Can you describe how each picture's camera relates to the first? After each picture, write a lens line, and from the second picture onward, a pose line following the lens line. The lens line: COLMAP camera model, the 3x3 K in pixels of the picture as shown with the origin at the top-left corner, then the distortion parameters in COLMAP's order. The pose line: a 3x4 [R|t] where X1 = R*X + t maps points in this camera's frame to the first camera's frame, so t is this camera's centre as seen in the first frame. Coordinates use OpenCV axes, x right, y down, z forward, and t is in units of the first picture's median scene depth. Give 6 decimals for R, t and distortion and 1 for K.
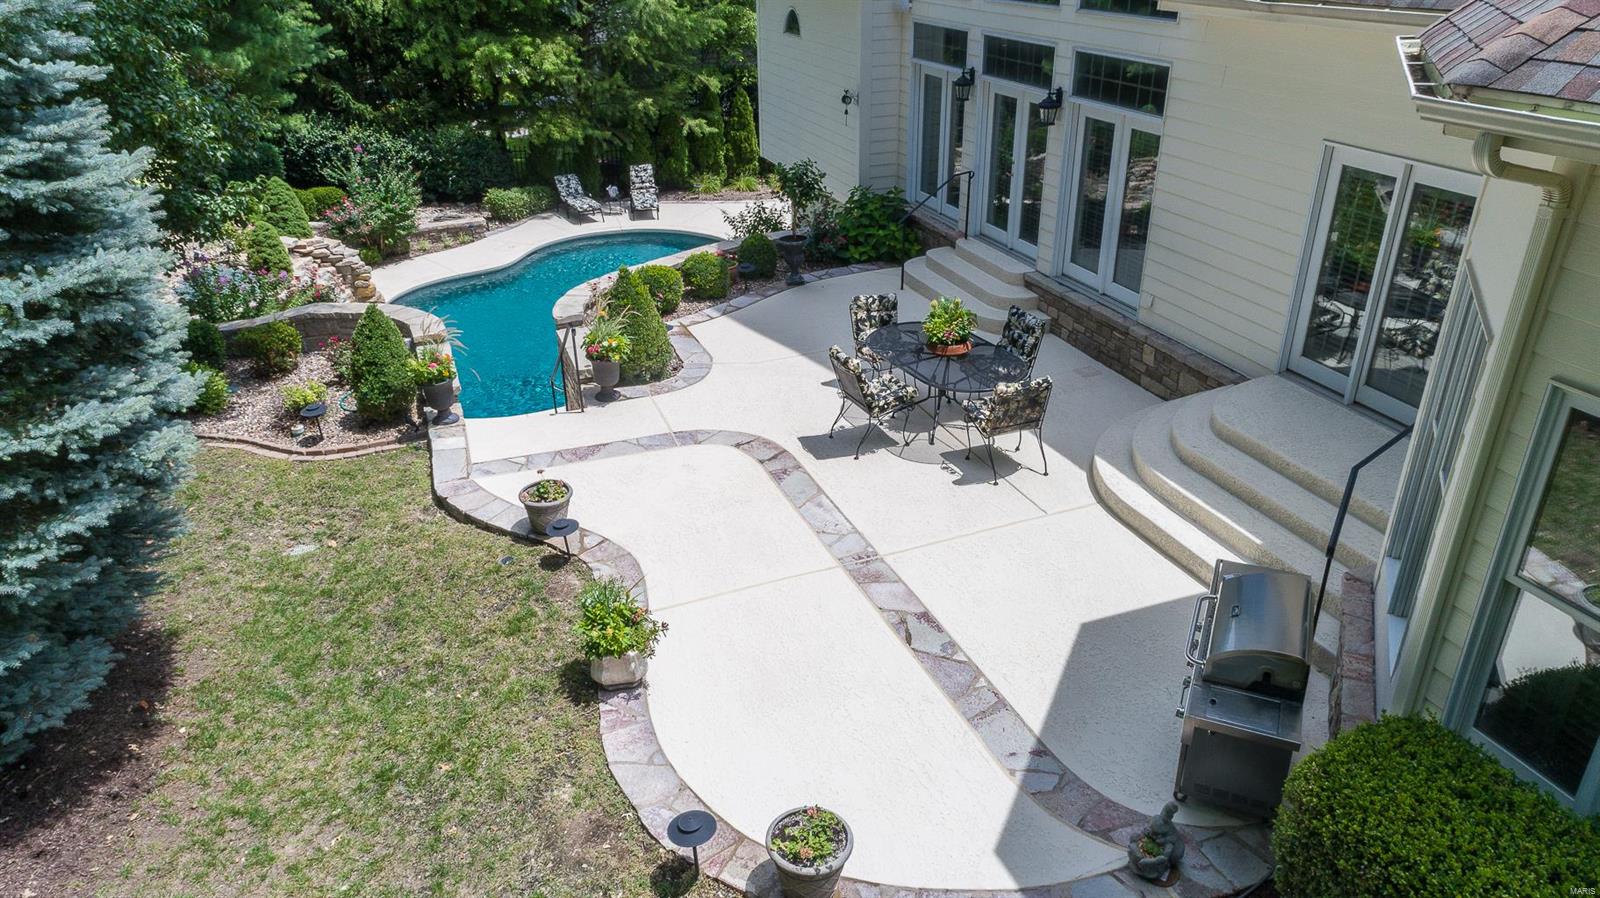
lens RADIAL K [[1070.8, 0, 793.8], [0, 1070.8, 438.6], [0, 0, 1]] dist [0.011549, 0.007115]
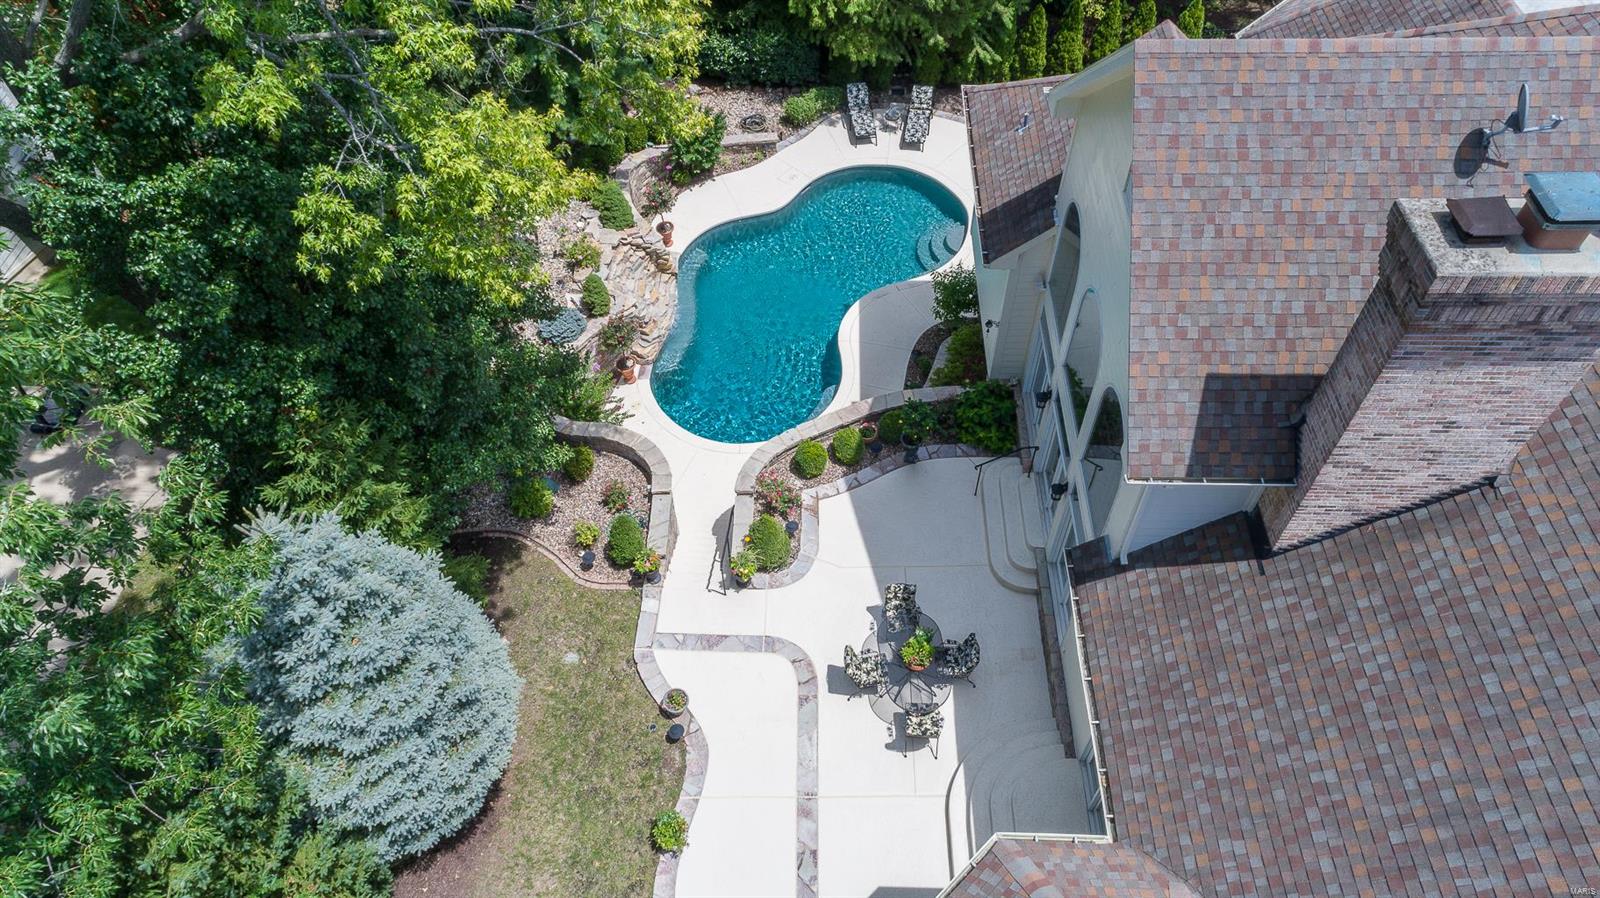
lens RADIAL K [[1070.8, 0, 796.0], [0, 1070.8, 435.4], [0, 0, 1]] dist [0.011549, 0.007115]
pose [[0.930535, 0.286715, -0.227814, 0.103655], [-0.159201, 0.876962, 0.453423, -0.469936], [0.329788, -0.385658, 0.861689, -0.164592]]
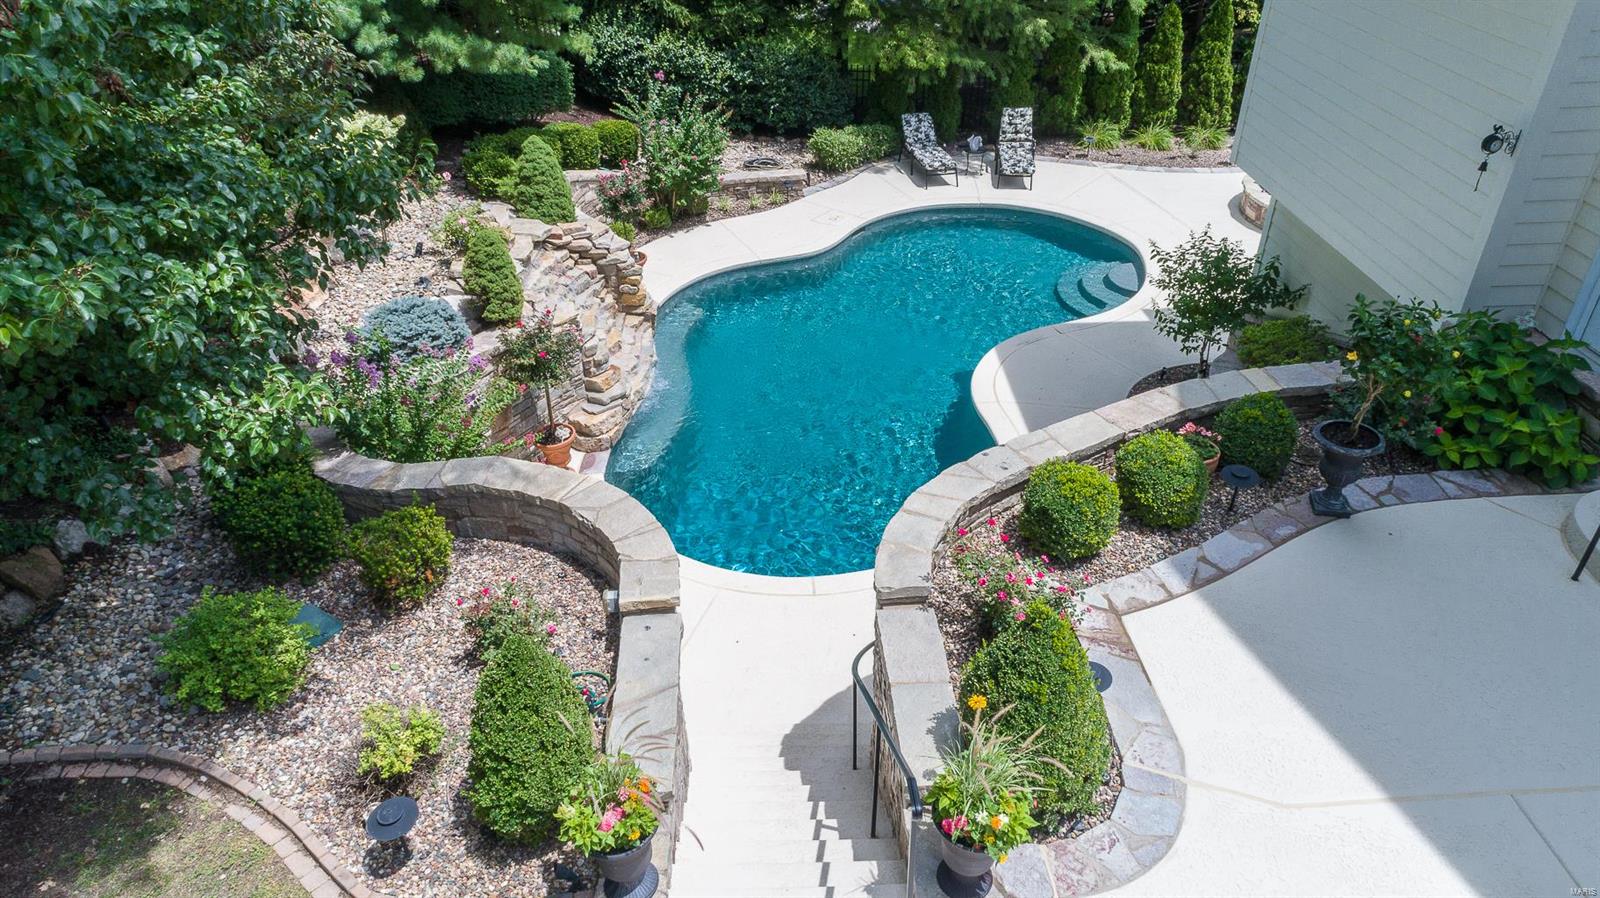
lens RADIAL K [[1070.8, 0, 793.5], [0, 1070.8, 435.4], [0, 0, 1]] dist [0.011549, 0.007115]
pose [[0.952747, 0.166346, -0.254168, -0.071302], [-0.134192, 0.981142, 0.139114, -0.128179], [0.272517, -0.098434, 0.957103, 0.249277]]
